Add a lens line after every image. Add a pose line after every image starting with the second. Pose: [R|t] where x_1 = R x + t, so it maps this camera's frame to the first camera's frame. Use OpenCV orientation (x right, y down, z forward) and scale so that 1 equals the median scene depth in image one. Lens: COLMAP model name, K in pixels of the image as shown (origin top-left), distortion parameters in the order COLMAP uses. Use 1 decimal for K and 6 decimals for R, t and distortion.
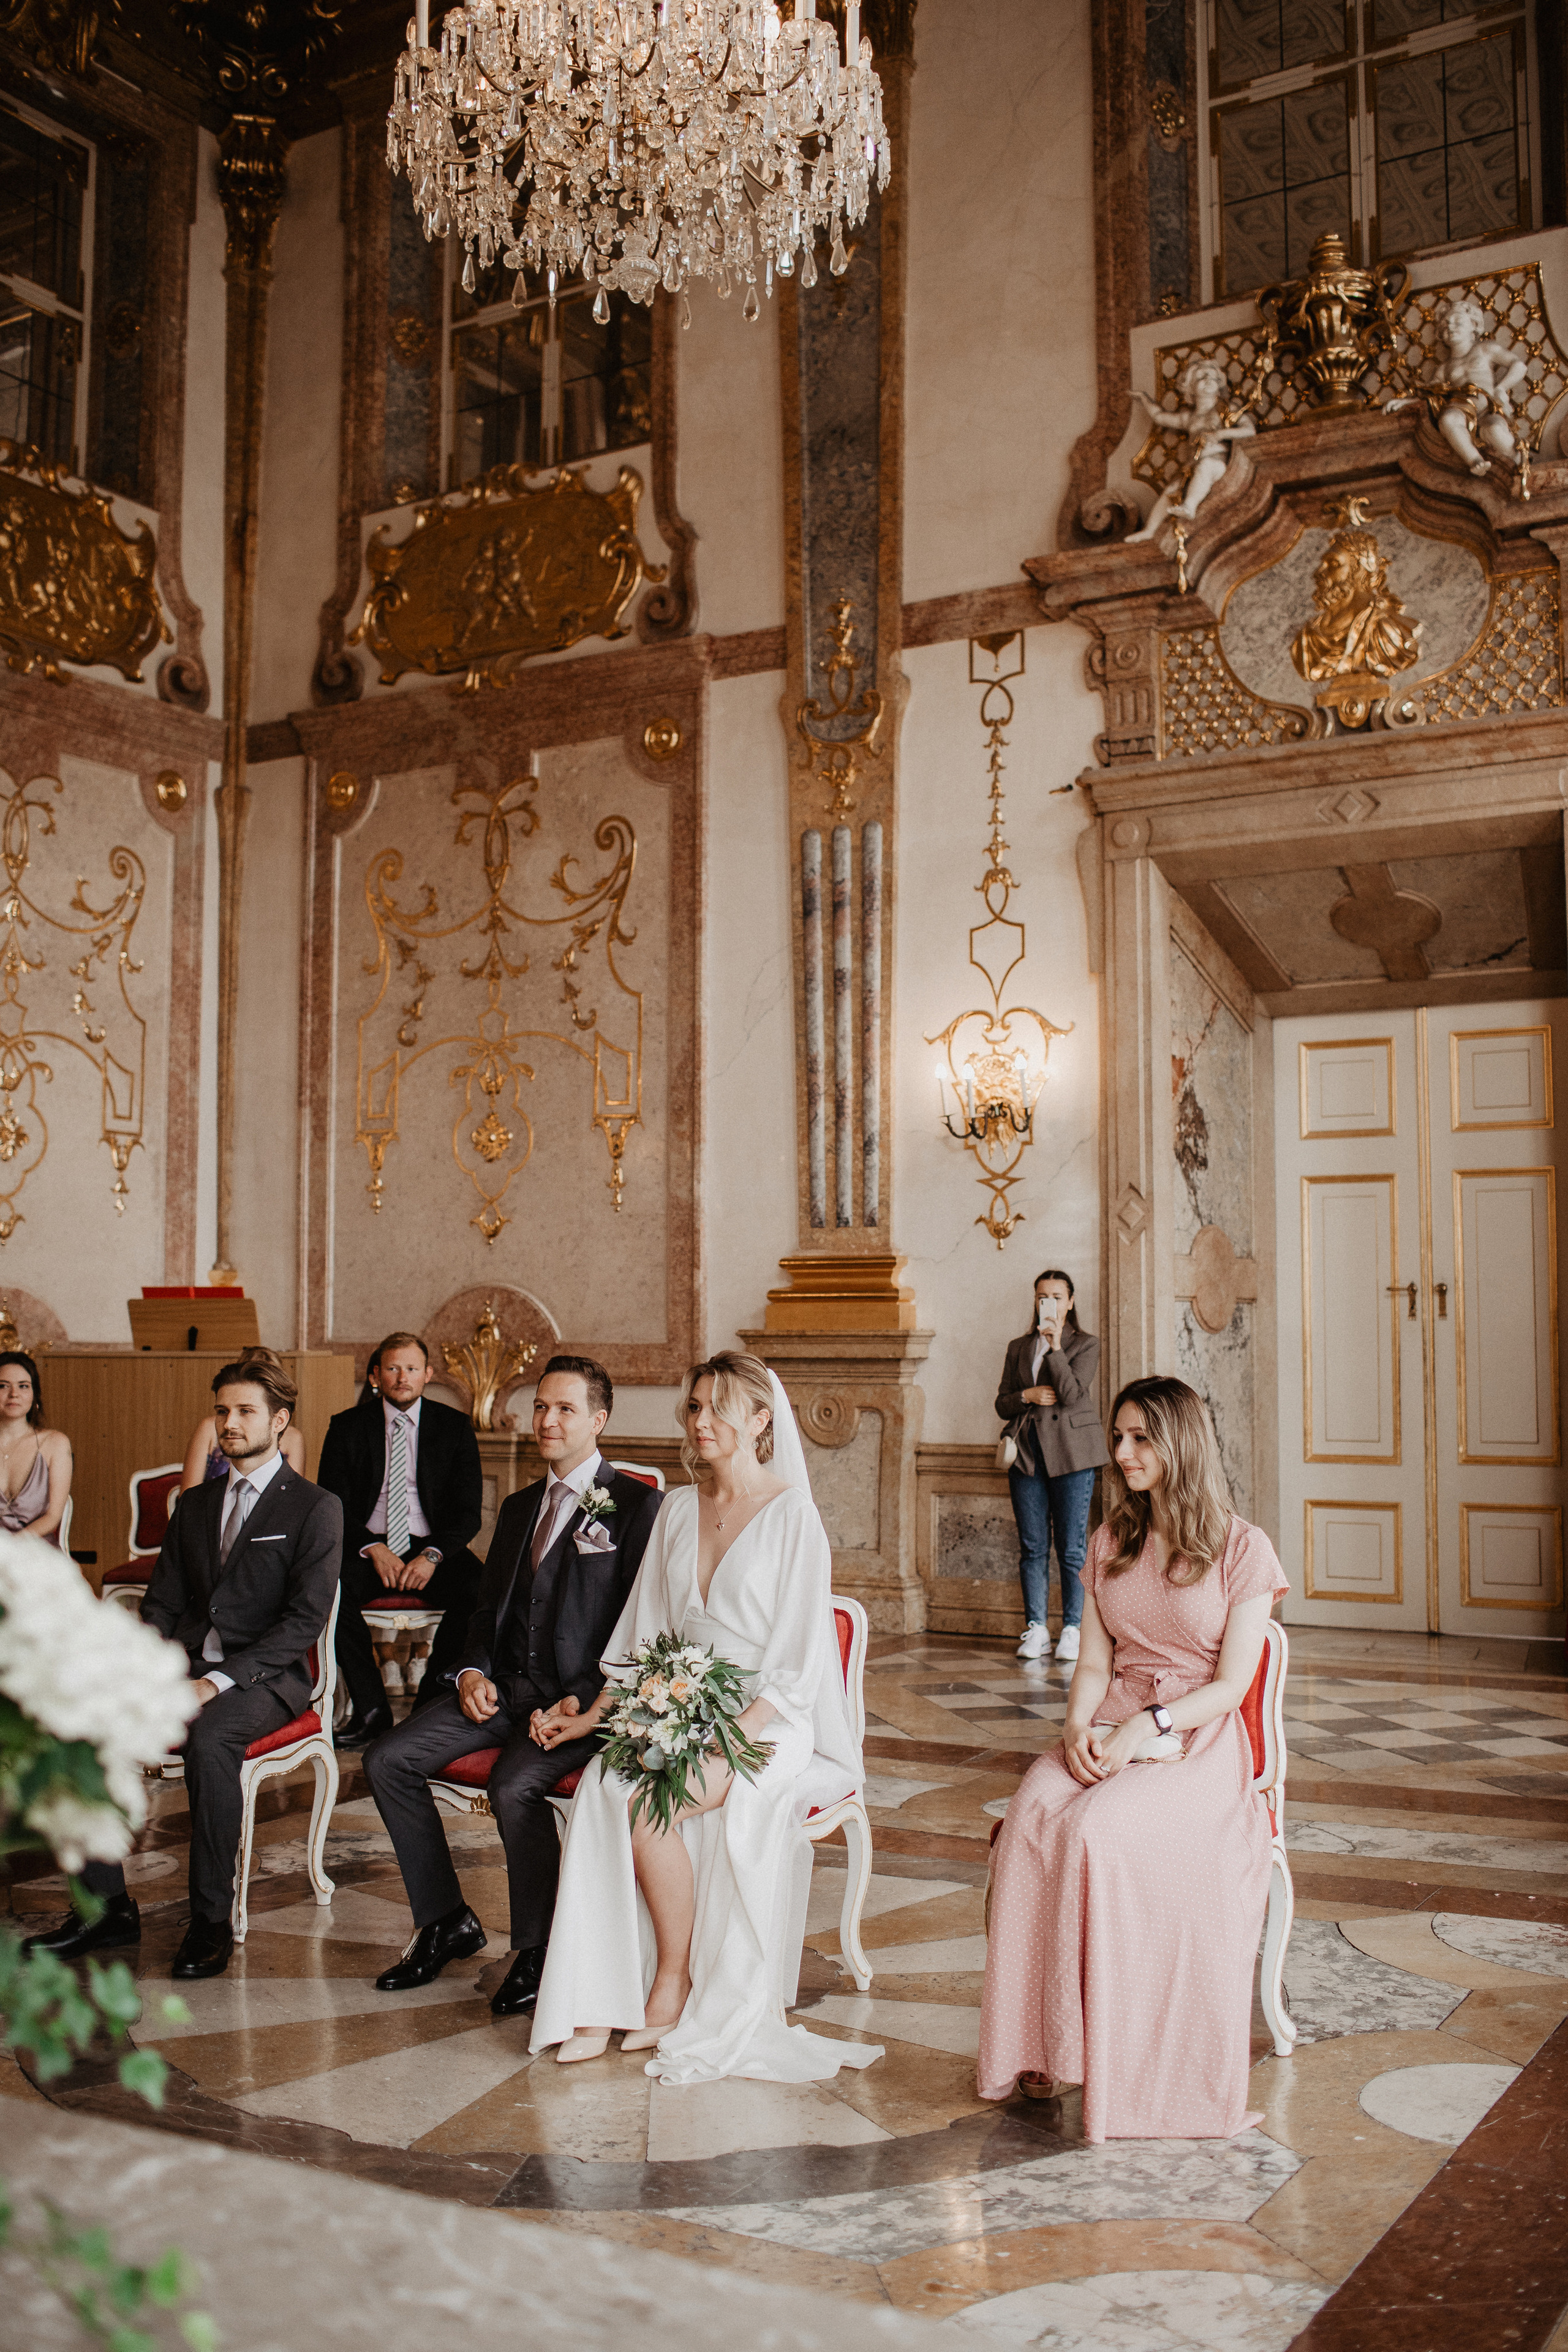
lens RADIAL K [[2338.9, 0, 788.3], [0, 2338.9, 1147.3], [0, 0, 1]] dist [-0.064337, 0.000000]
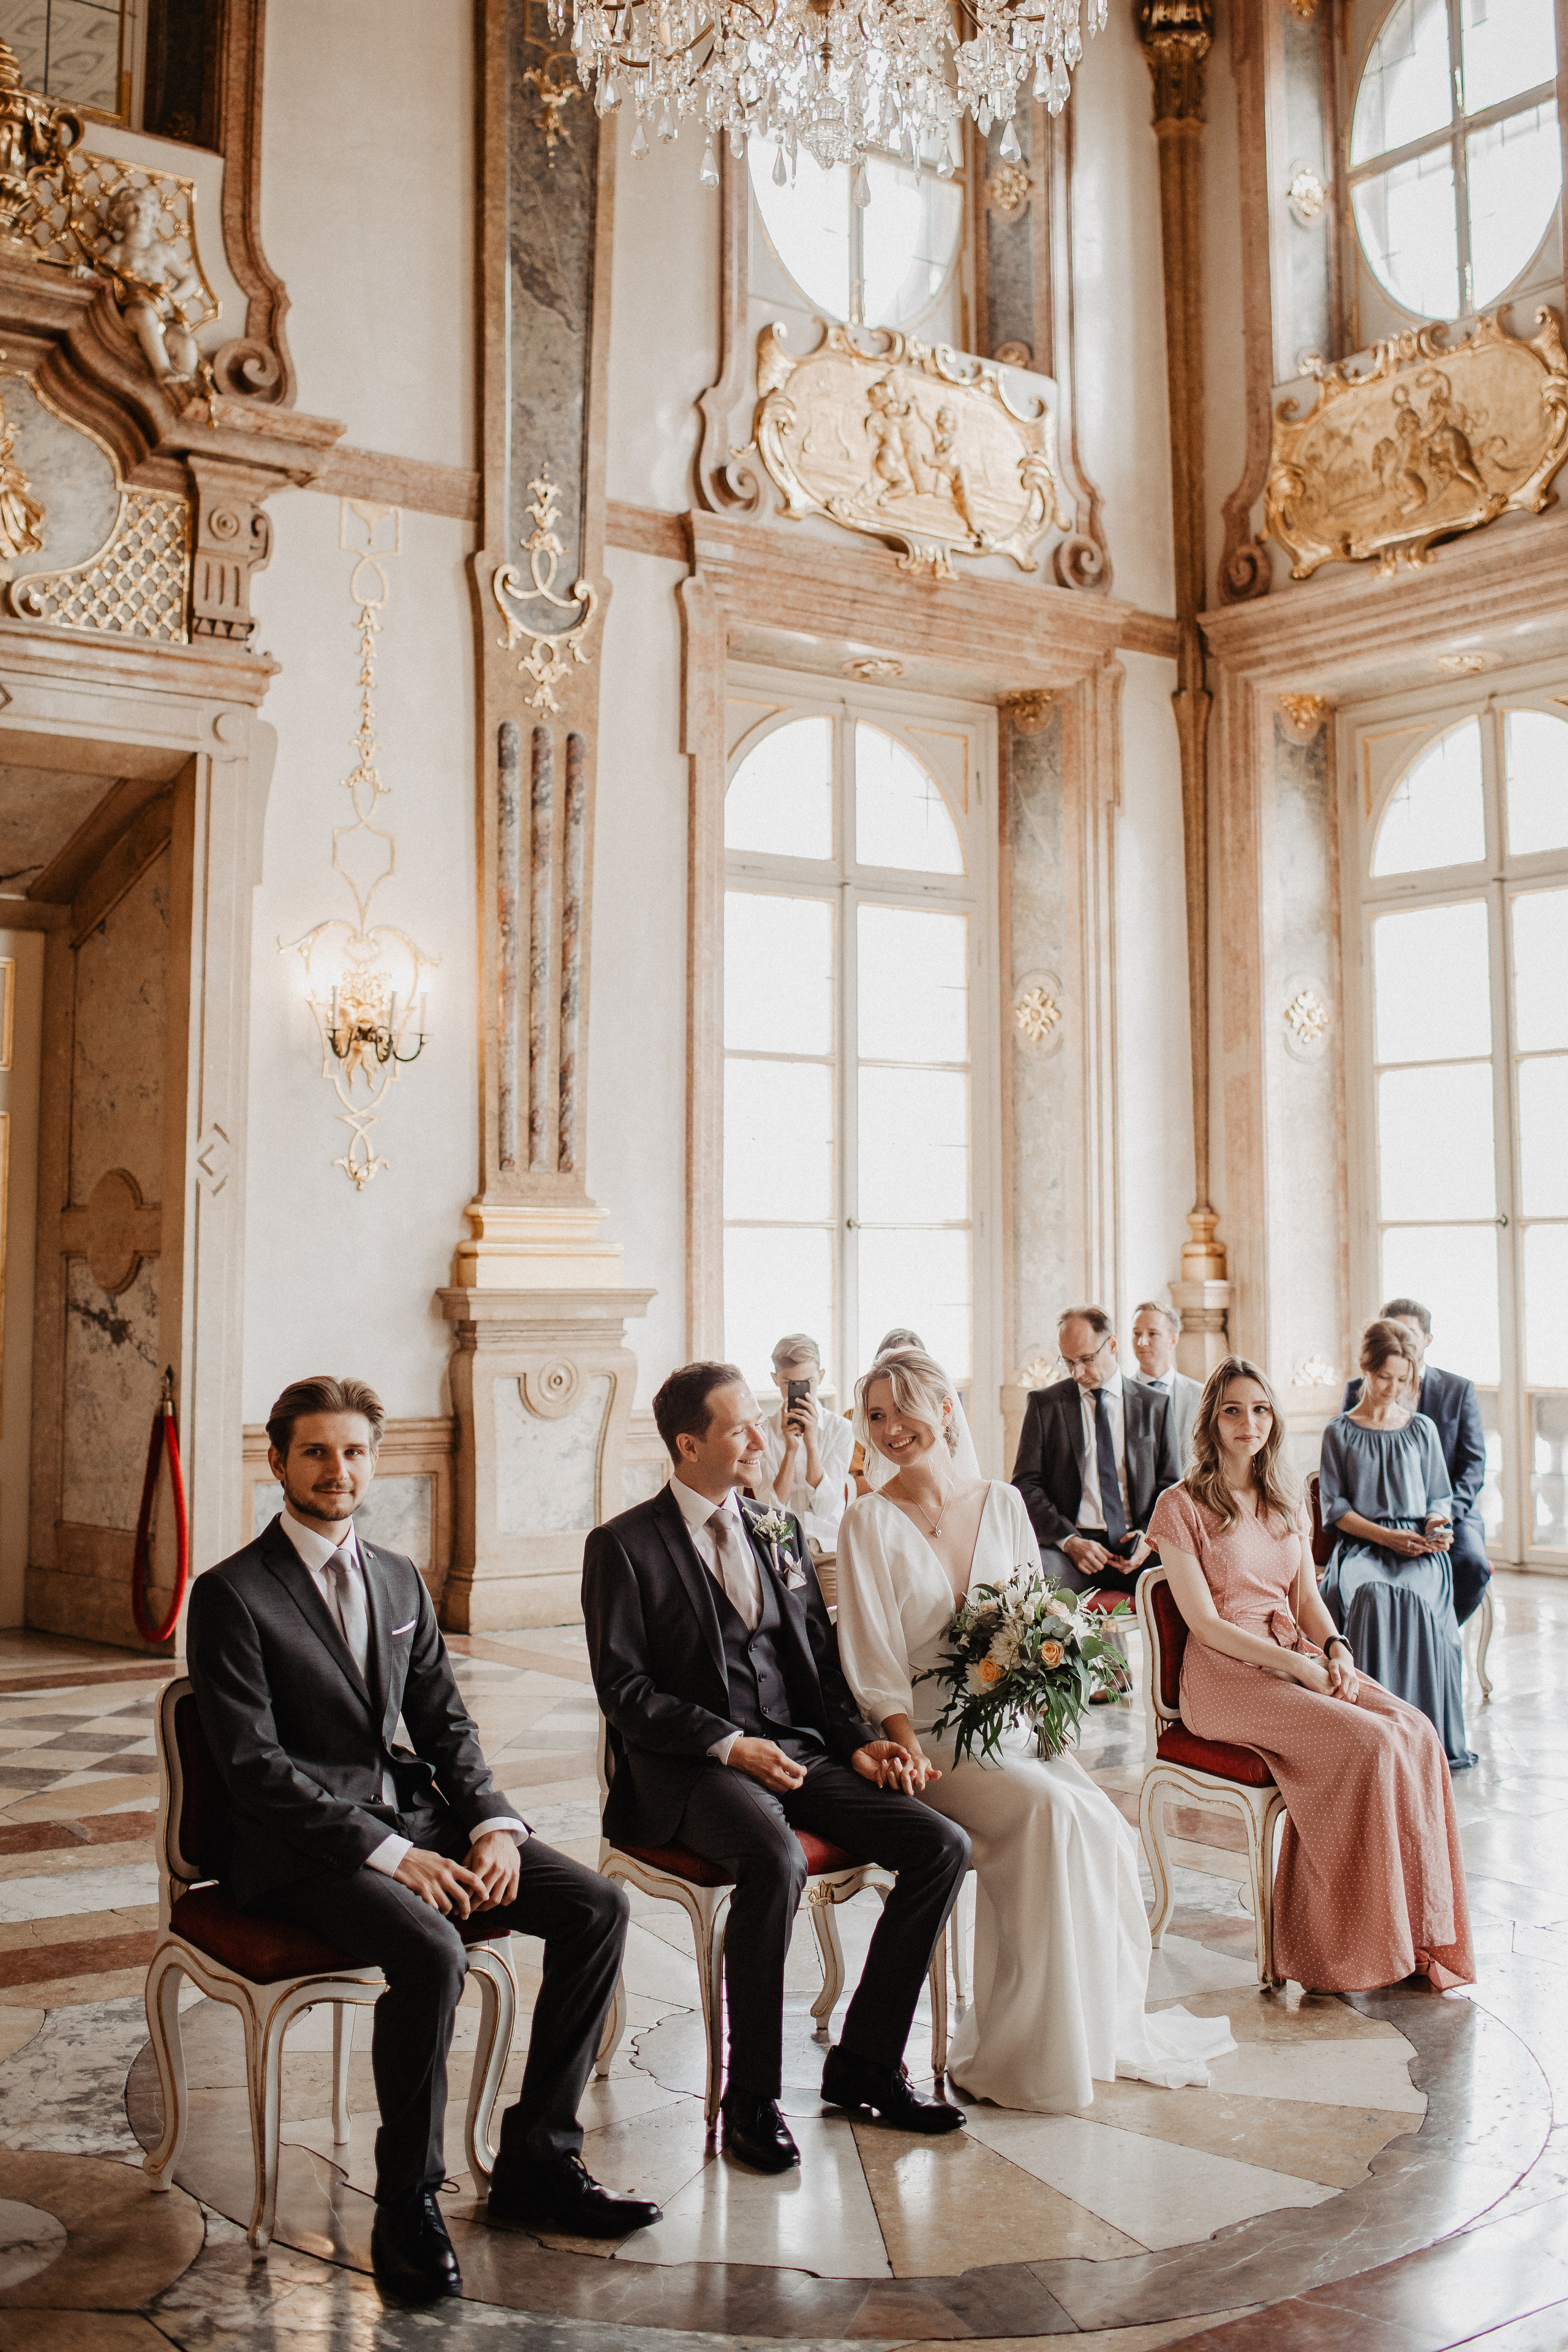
lens RADIAL K [[2500.8, 0, 794.0], [0, 2500.8, 1027.2], [0, 0, 1]] dist [-0.056562, 0.000000]
pose [[0.379851, 0.090799, 0.920581, -0.448129], [-0.077241, 0.994809, -0.066249, 0.015088], [-0.921817, -0.045942, 0.384893, 0.321352]]
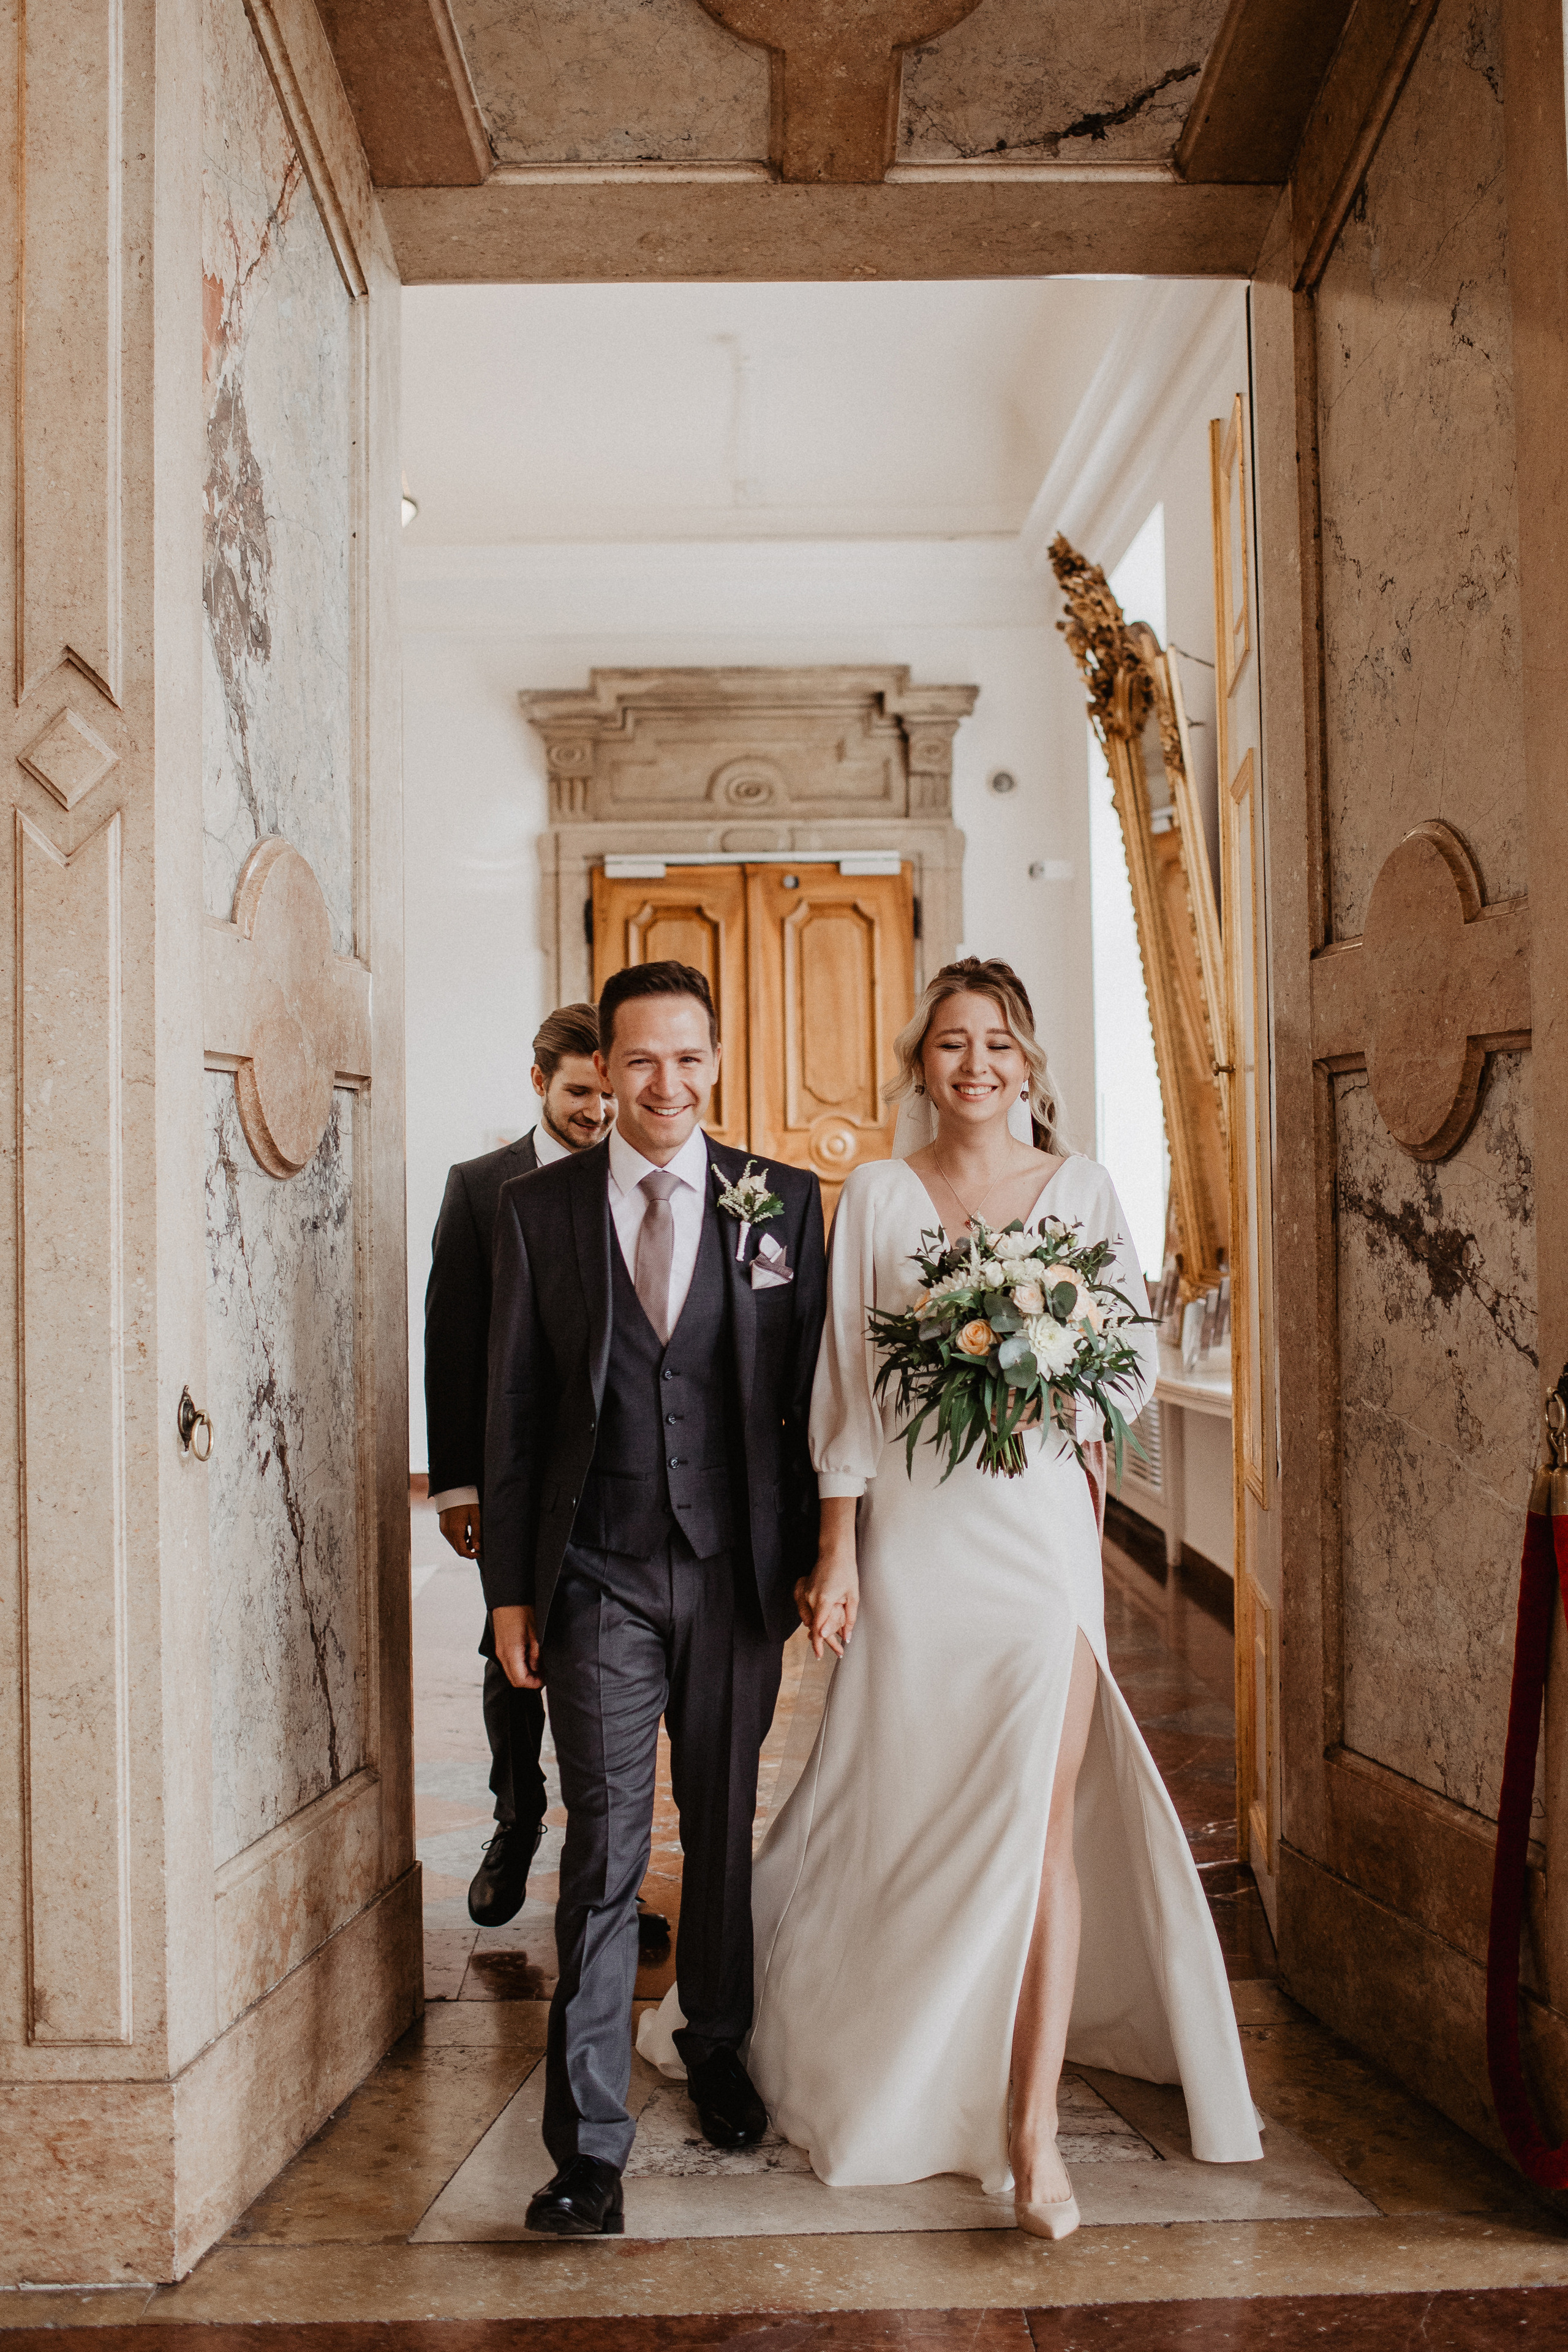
lens RADIAL K [[2653.1, 0, 795.0], [0, 2653.1, 1141.6], [0, 0, 1]] dist [-0.072915, 0.000000]
pose [[0.844449, 0.001082, 0.535635, 0.047463], [-0.028814, 0.998642, 0.043410, 0.055848], [-0.534861, -0.052091, 0.843333, 0.646787]]
